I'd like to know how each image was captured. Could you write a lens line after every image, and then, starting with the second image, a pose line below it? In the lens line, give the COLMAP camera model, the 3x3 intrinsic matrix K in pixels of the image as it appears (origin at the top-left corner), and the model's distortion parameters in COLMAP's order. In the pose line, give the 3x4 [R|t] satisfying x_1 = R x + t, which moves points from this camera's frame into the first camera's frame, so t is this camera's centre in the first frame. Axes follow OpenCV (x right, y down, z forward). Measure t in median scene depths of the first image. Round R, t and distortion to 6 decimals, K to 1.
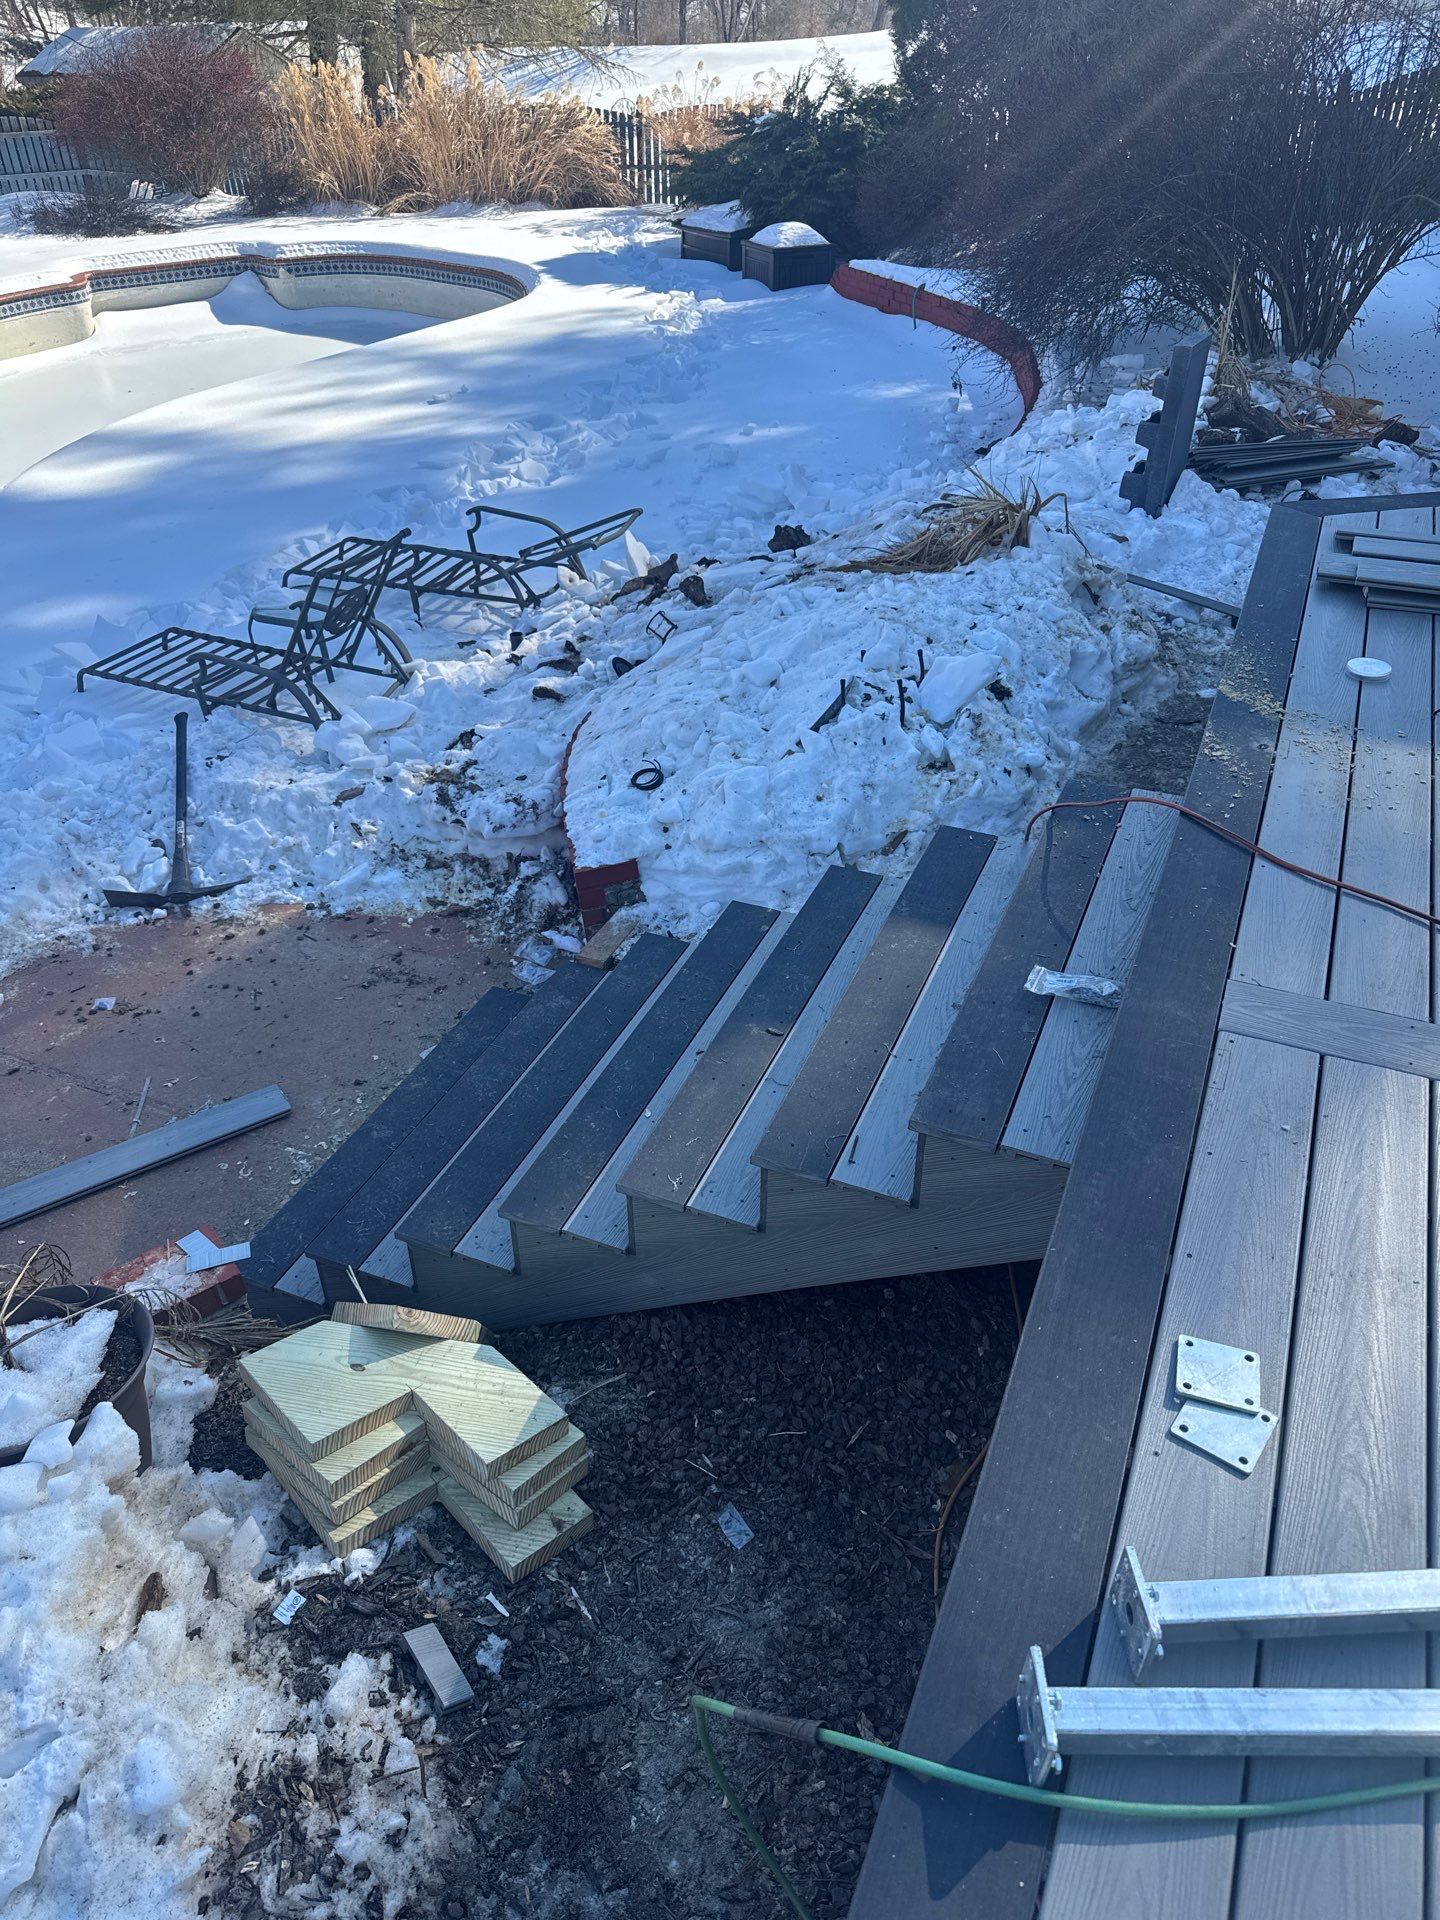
lens RADIAL K [[1314.4, 0, 733.8], [0, 1314.4, 989.5], [0, 0, 1]] dist [0.031359, -0.002847]
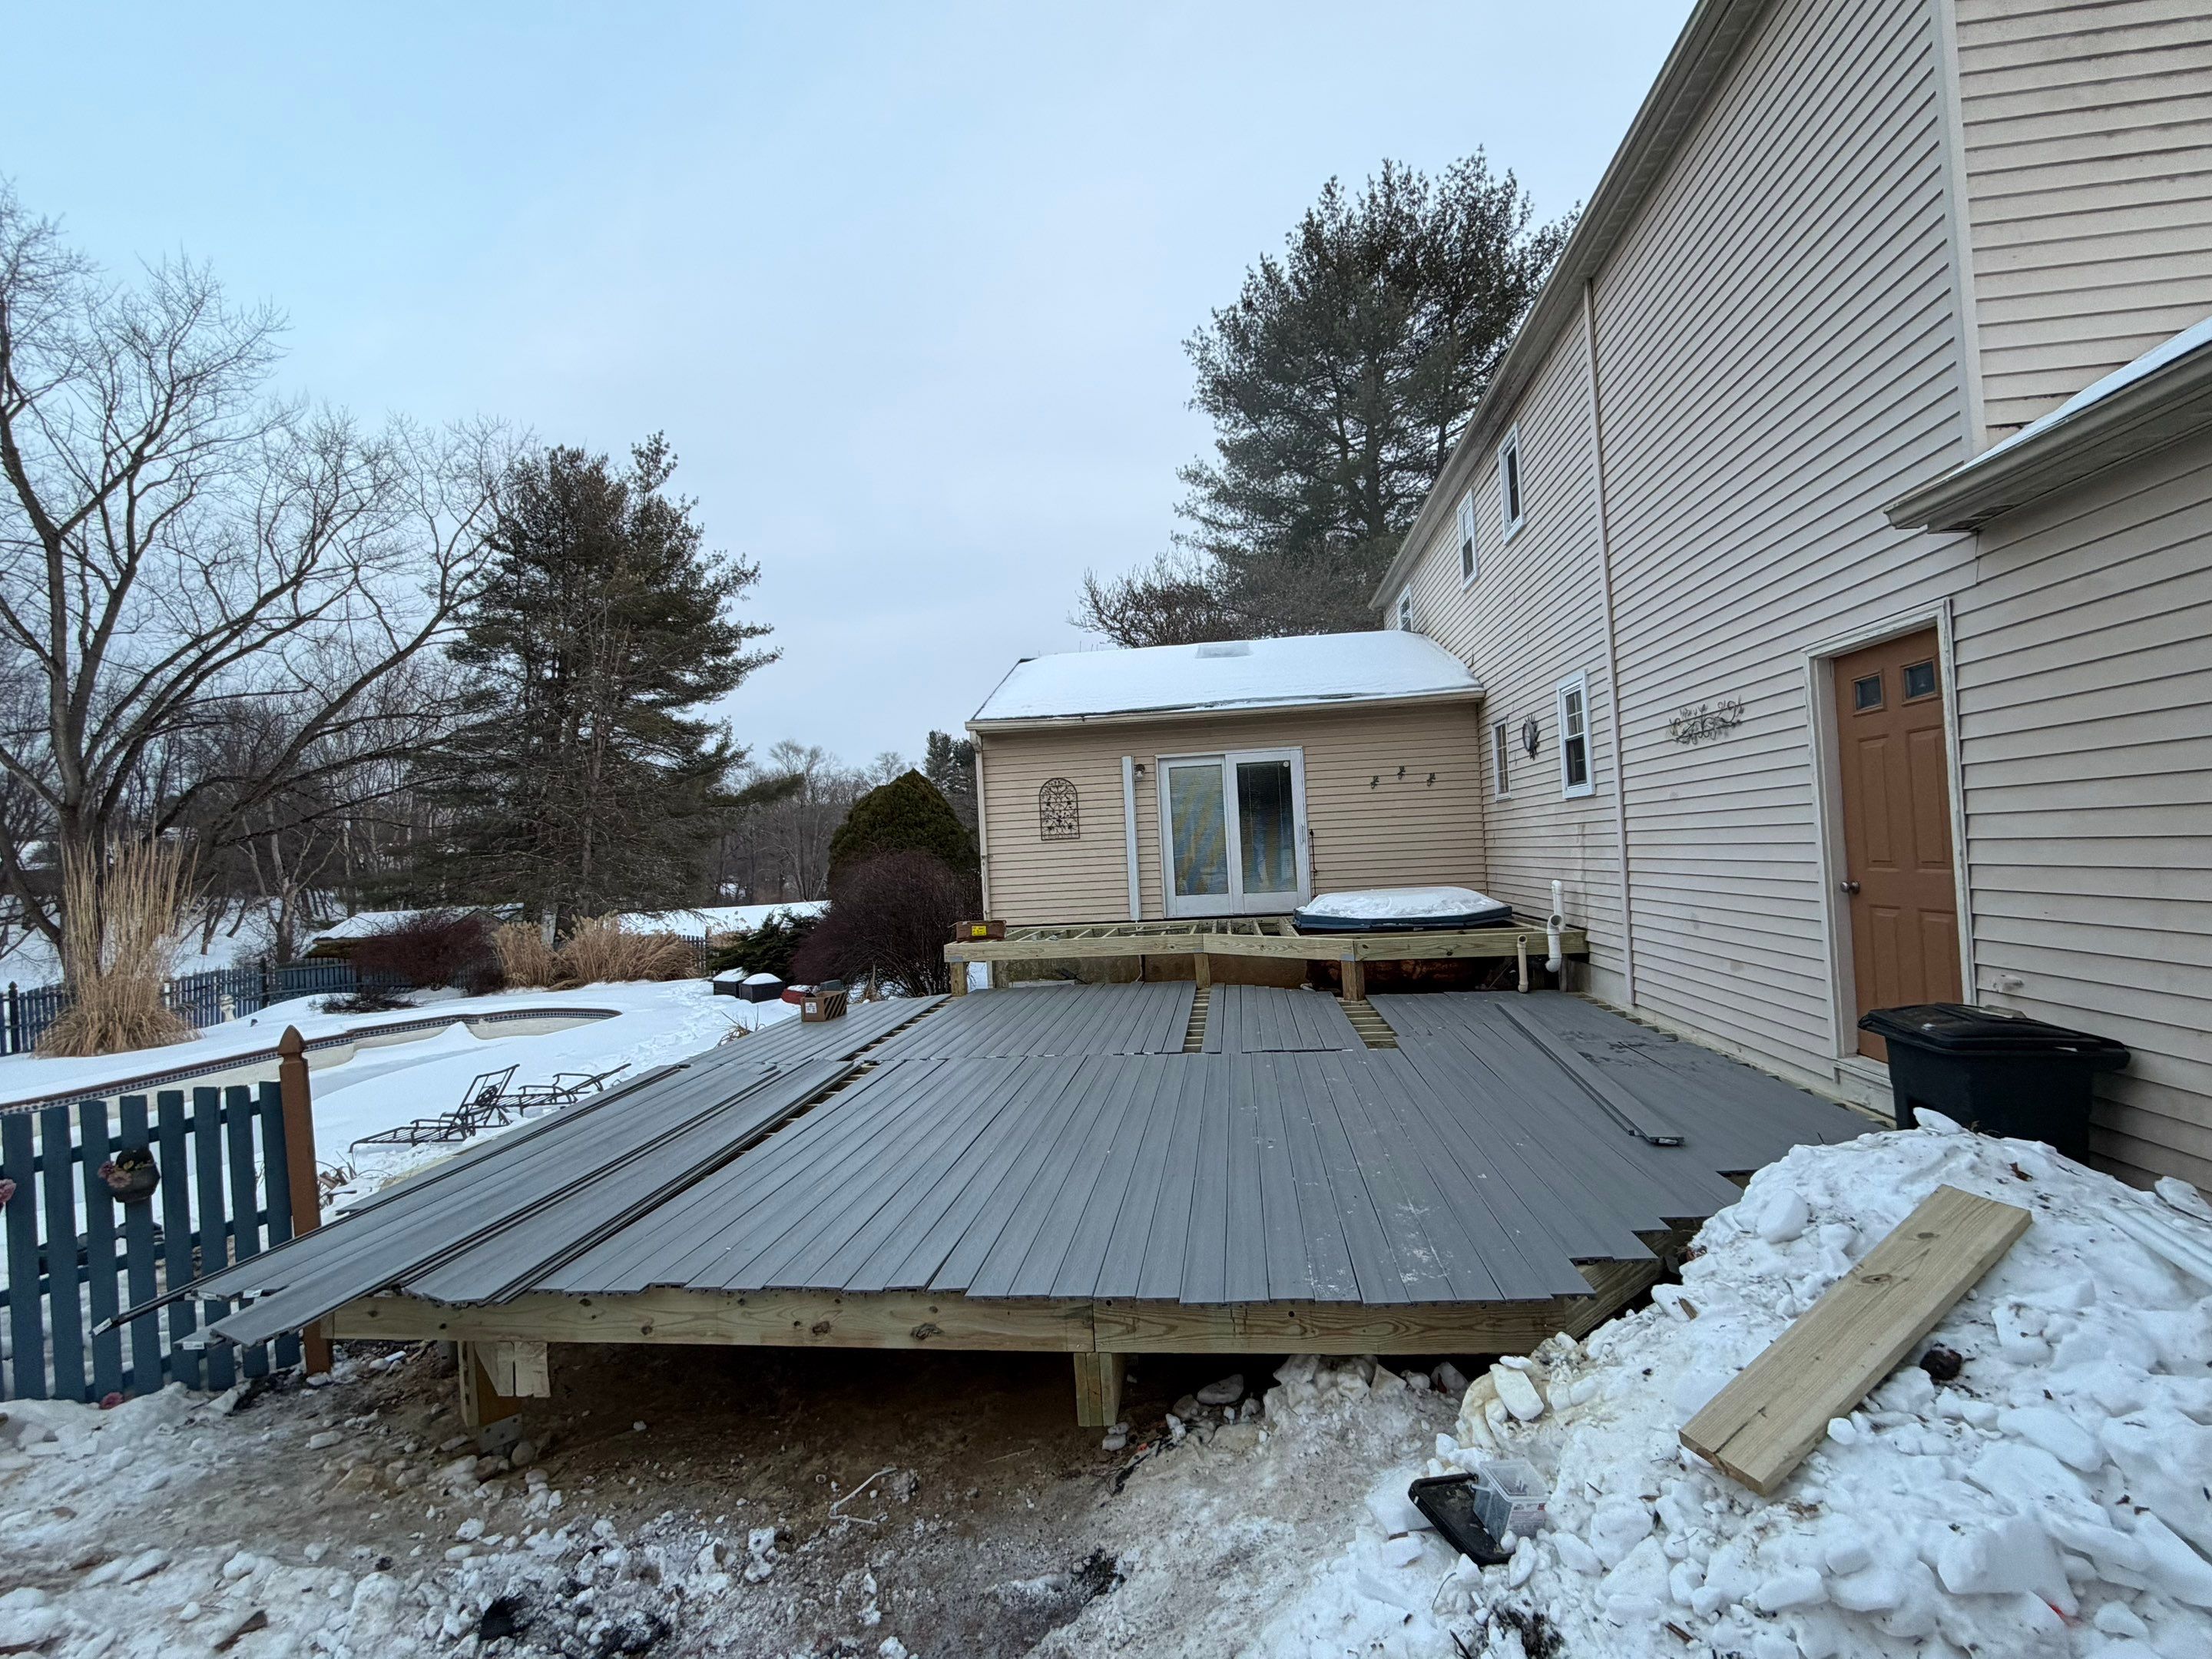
lens RADIAL K [[993.3, 0, 1107.7], [0, 993.3, 834.9], [0, 0, 1]] dist [0.000916, -0.003452]
pose [[0.962606, -0.028829, 0.269369, 0.412526], [0.190971, 0.777459, -0.599240, 0.785216], [-0.192147, 0.628273, 0.753891, -1.110338]]
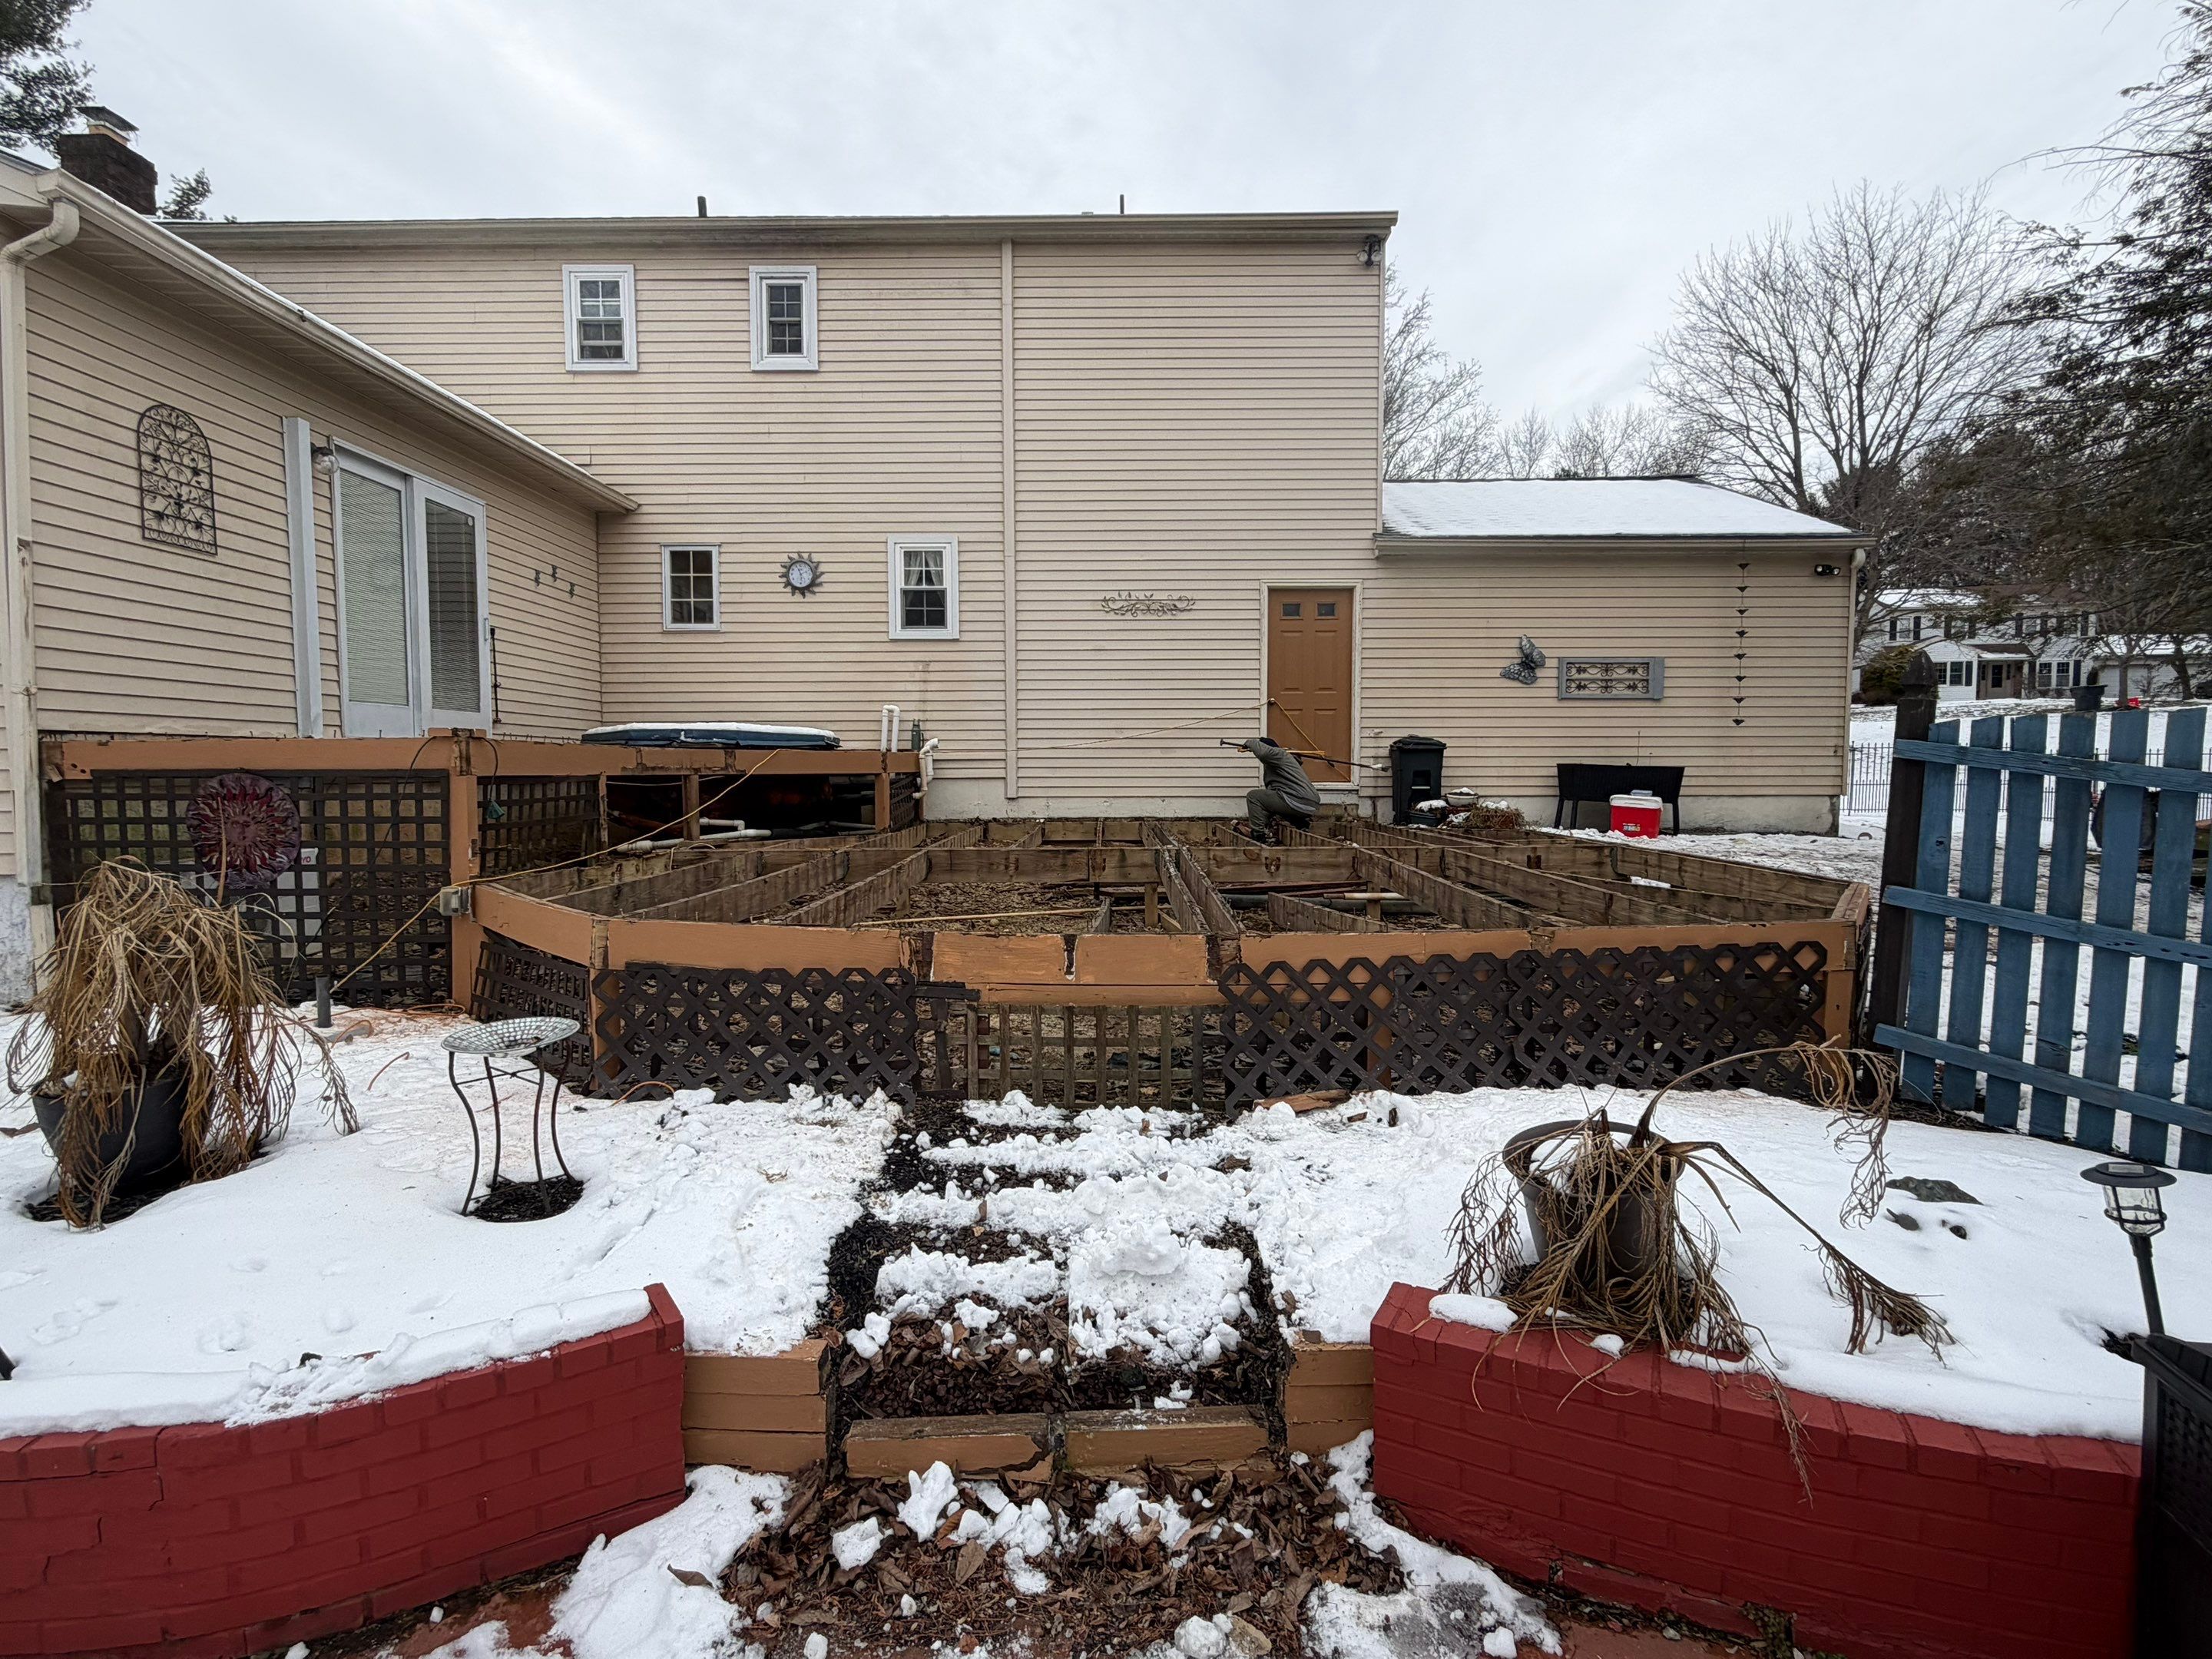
lens RADIAL K [[1099.1, 0, 1105.2], [0, 1099.1, 836.6], [0, 0, 1]] dist [0.000665, 0.000124]
pose [[-0.386870, -0.041368, 0.921206, -0.645426], [0.562963, 0.780624, 0.271477, -0.277205], [-0.730345, 0.623631, -0.278711, 0.685774]]
